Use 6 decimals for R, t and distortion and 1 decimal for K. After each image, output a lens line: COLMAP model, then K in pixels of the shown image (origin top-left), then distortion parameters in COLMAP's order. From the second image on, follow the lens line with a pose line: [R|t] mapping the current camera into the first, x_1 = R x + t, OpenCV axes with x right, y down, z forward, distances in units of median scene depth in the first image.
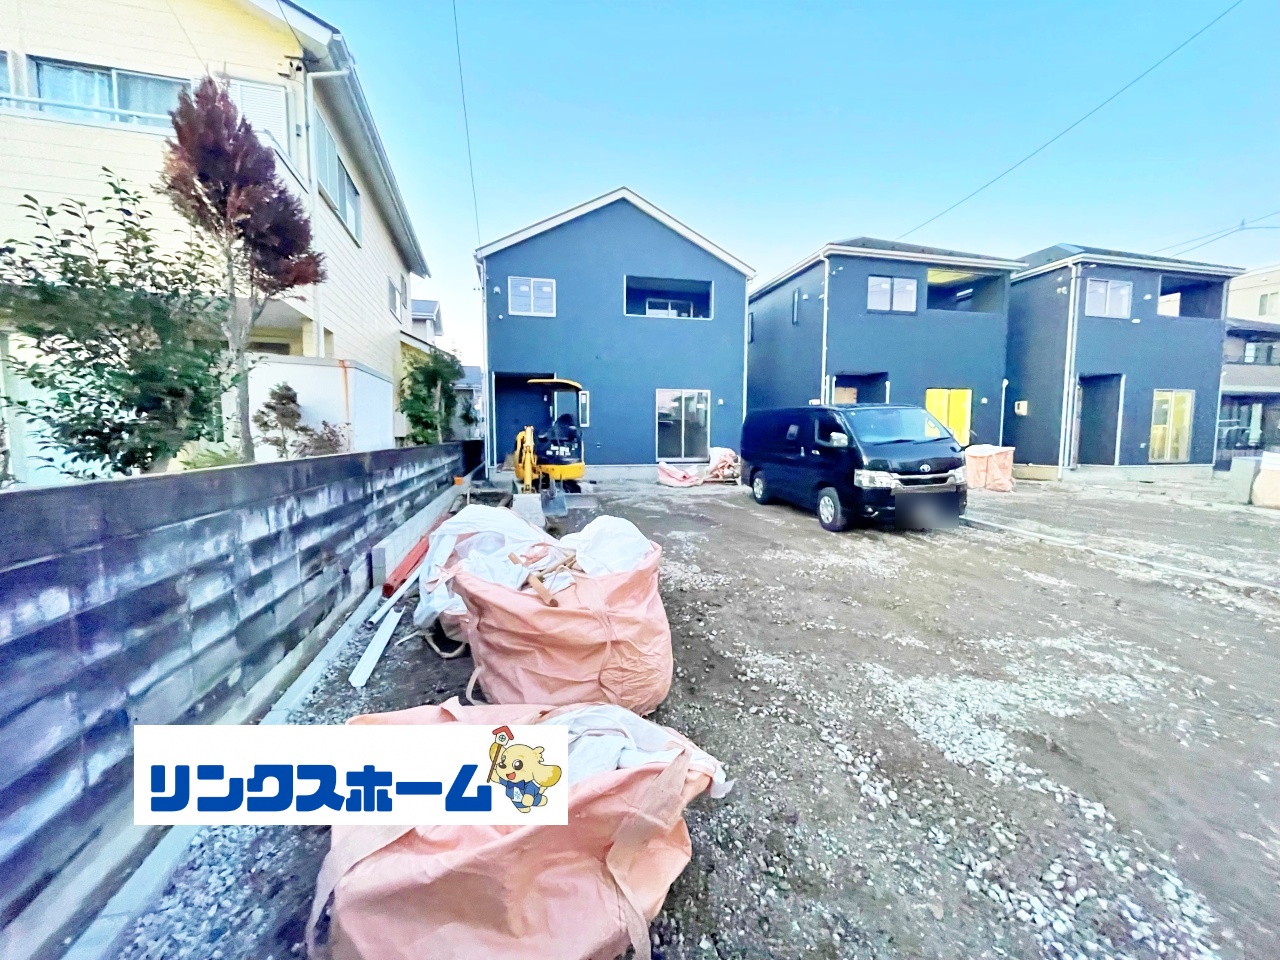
lens RADIAL K [[514.9, 0, 637.1], [0, 514.9, 475.4], [0, 0, 1]] dist [-0.002542, -0.000158]
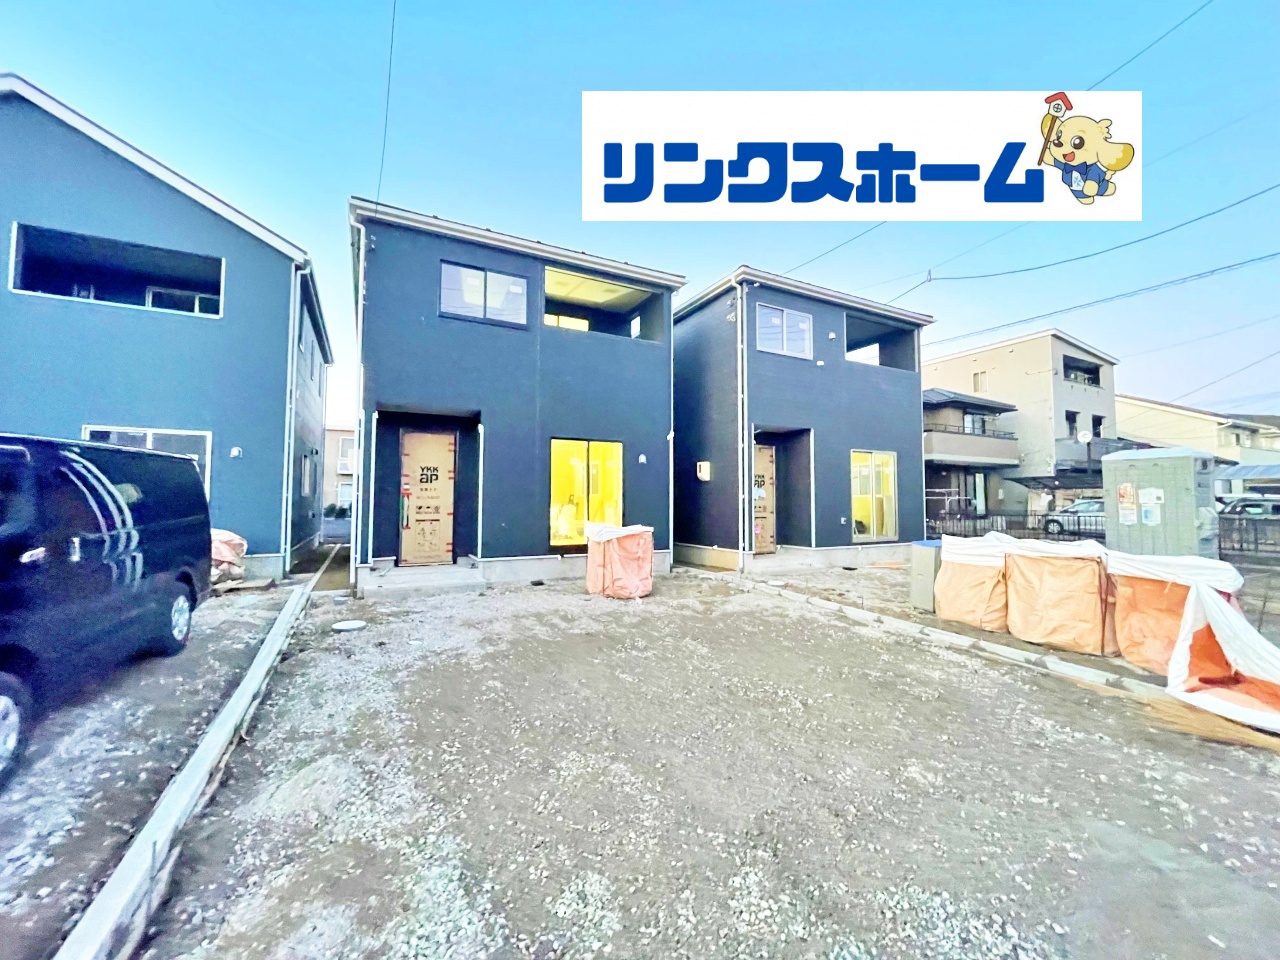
lens RADIAL K [[514.9, 0, 637.1], [0, 514.9, 475.4], [0, 0, 1]] dist [-0.002542, -0.000158]
pose [[0.966469, 0.014135, 0.256395, 0.512891], [0.019328, 0.991647, -0.127522, -0.034371], [-0.256056, 0.128202, 0.958123, 0.344301]]
